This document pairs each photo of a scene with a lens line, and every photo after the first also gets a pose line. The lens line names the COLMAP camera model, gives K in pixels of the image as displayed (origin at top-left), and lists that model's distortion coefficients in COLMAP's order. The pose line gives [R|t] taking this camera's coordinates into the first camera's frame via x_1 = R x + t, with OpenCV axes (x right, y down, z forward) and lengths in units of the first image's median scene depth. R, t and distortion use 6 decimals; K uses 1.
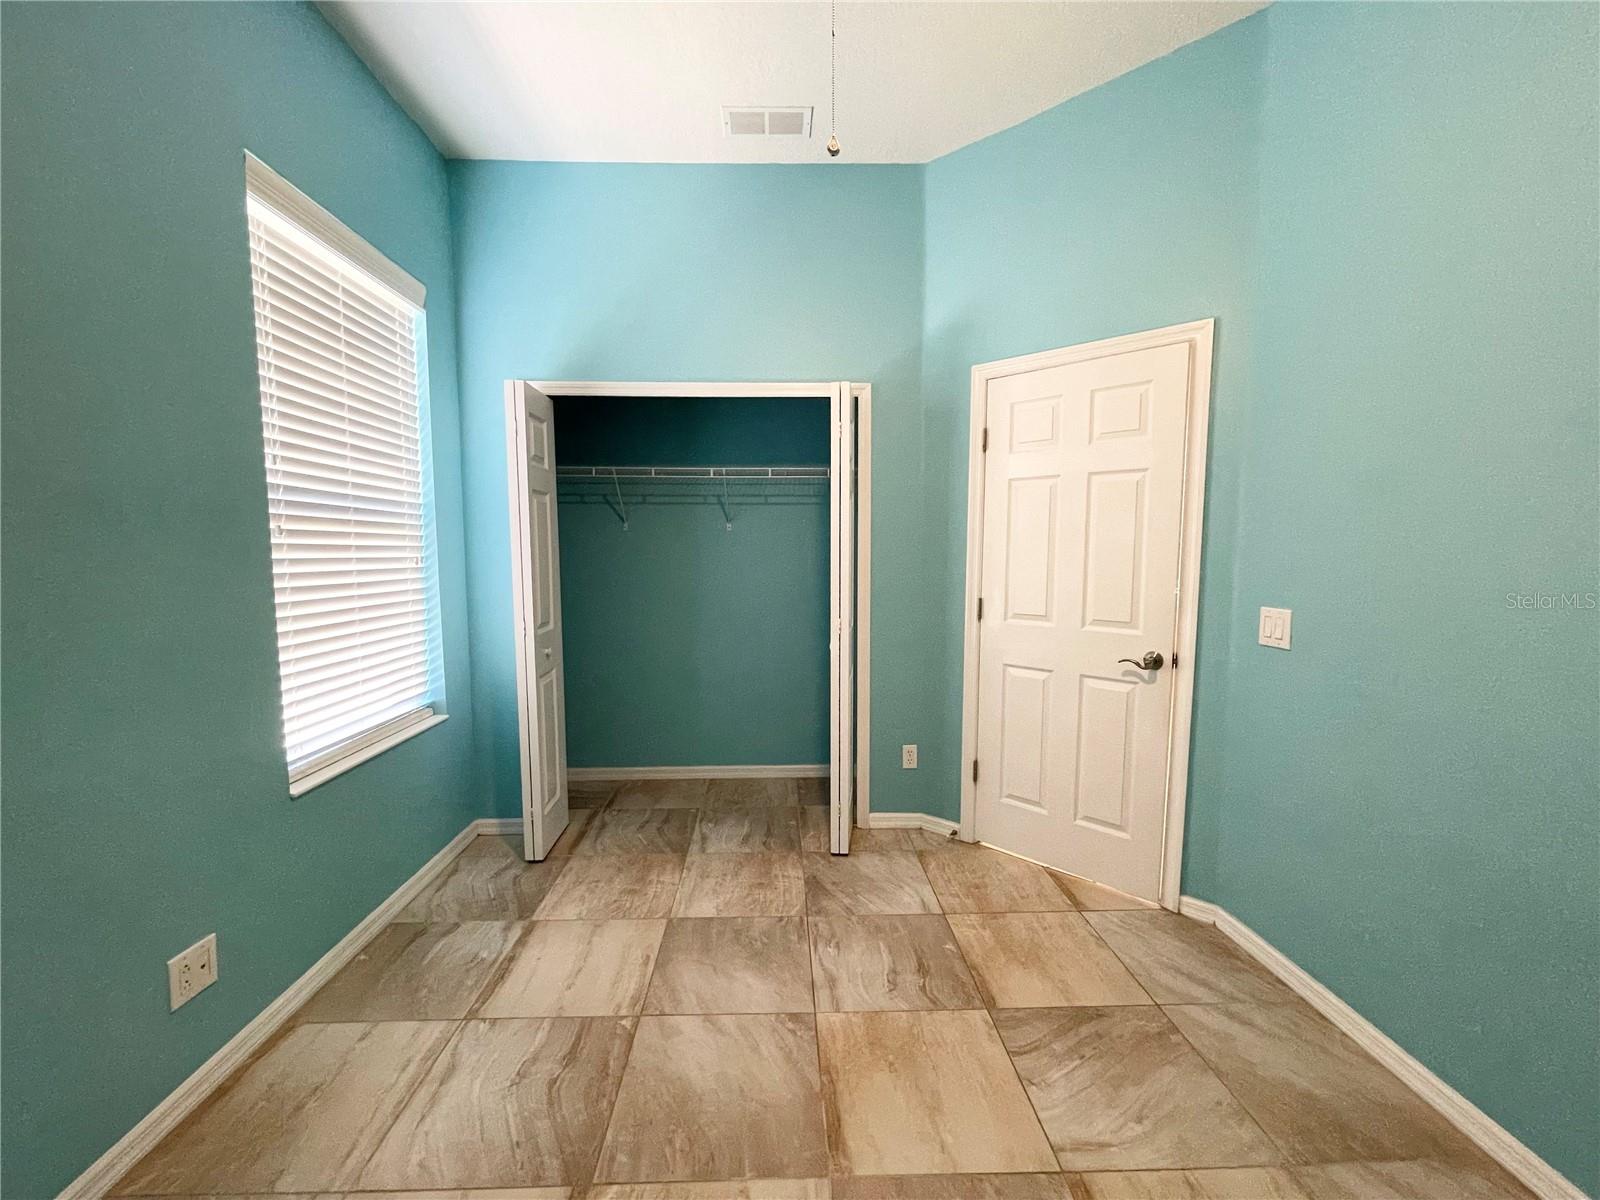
lens RADIAL K [[645.4, 0, 793.9], [0, 645.4, 602.9], [0, 0, 1]] dist [-0.004441, 0.000073]
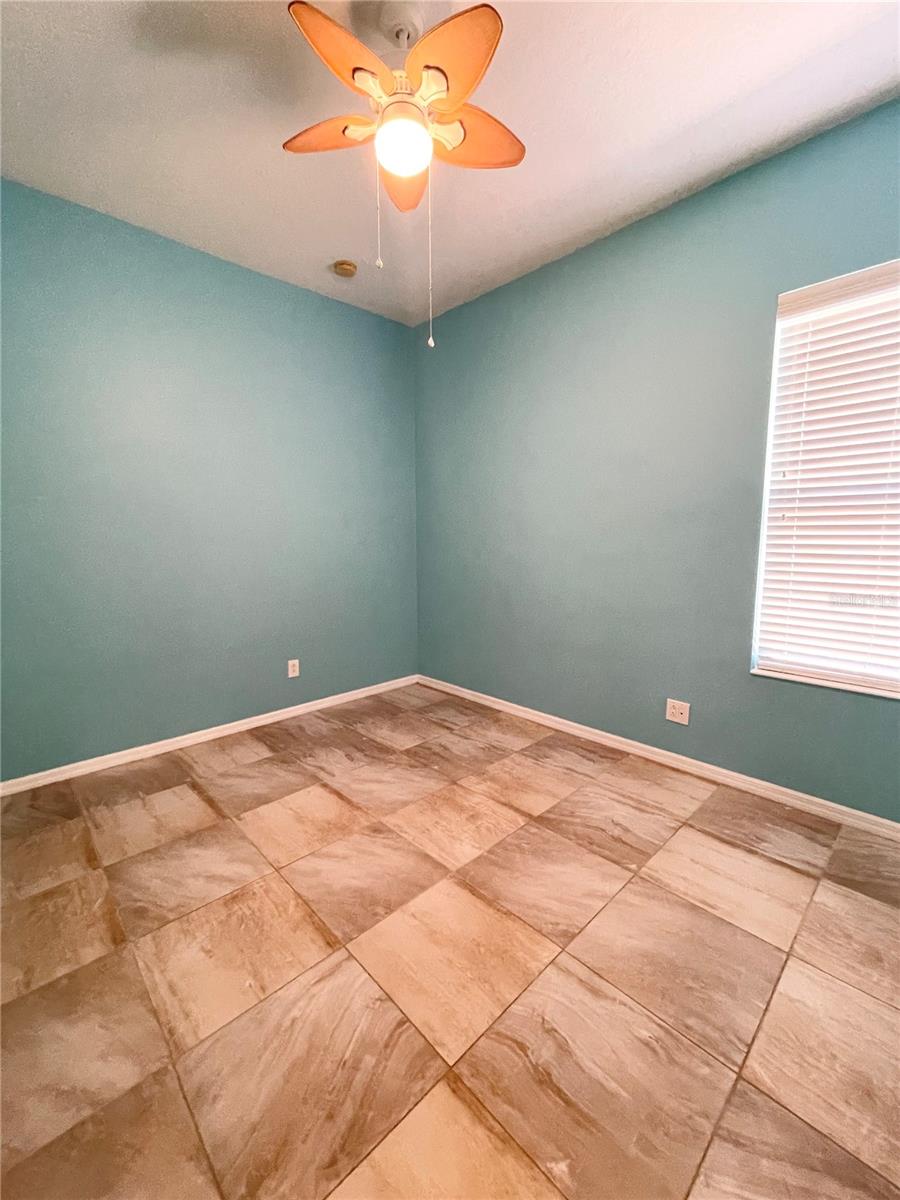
lens RADIAL K [[484.0, 0, 438.2], [0, 484.0, 592.9], [0, 0, 1]] dist [-0.004441, 0.000073]
pose [[-0.751703, 0.091225, -0.653162, 0.733299], [-0.043732, 0.981312, 0.187386, -0.122288], [0.658050, 0.169423, -0.733666, 1.467863]]
